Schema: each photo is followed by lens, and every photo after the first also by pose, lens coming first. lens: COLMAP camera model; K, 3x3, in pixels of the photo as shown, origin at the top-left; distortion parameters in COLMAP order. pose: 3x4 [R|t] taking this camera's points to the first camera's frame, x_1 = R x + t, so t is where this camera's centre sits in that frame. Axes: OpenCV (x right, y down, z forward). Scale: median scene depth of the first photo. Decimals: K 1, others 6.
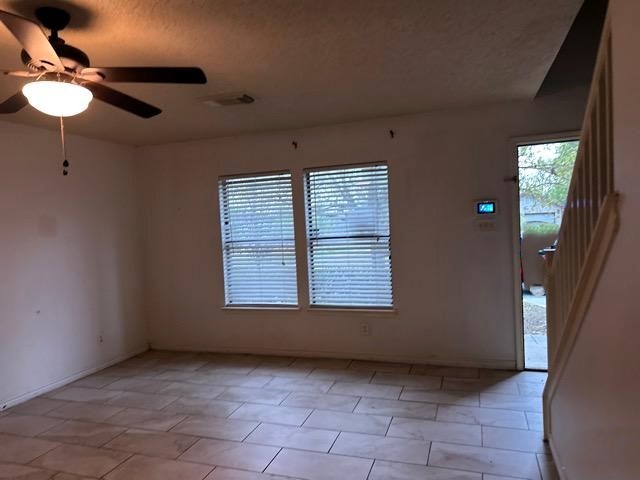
lens RADIAL K [[457.9, 0, 320.0], [0, 457.9, 240.0], [0, 0, 1]] dist [0.064939, -0.000526]
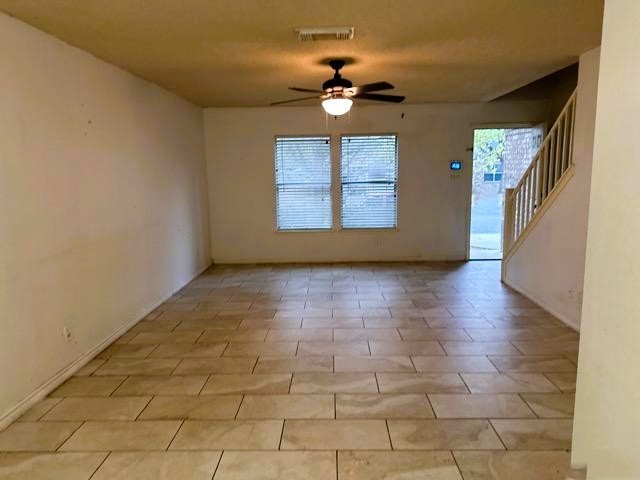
lens RADIAL K [[457.9, 0, 320.0], [0, 457.9, 240.0], [0, 0, 1]] dist [0.064939, -0.000526]
pose [[0.947873, -0.016482, 0.318223, -0.575608], [-0.014451, 0.995410, 0.094603, 0.042172], [-0.318322, -0.094270, 0.943284, -0.401429]]
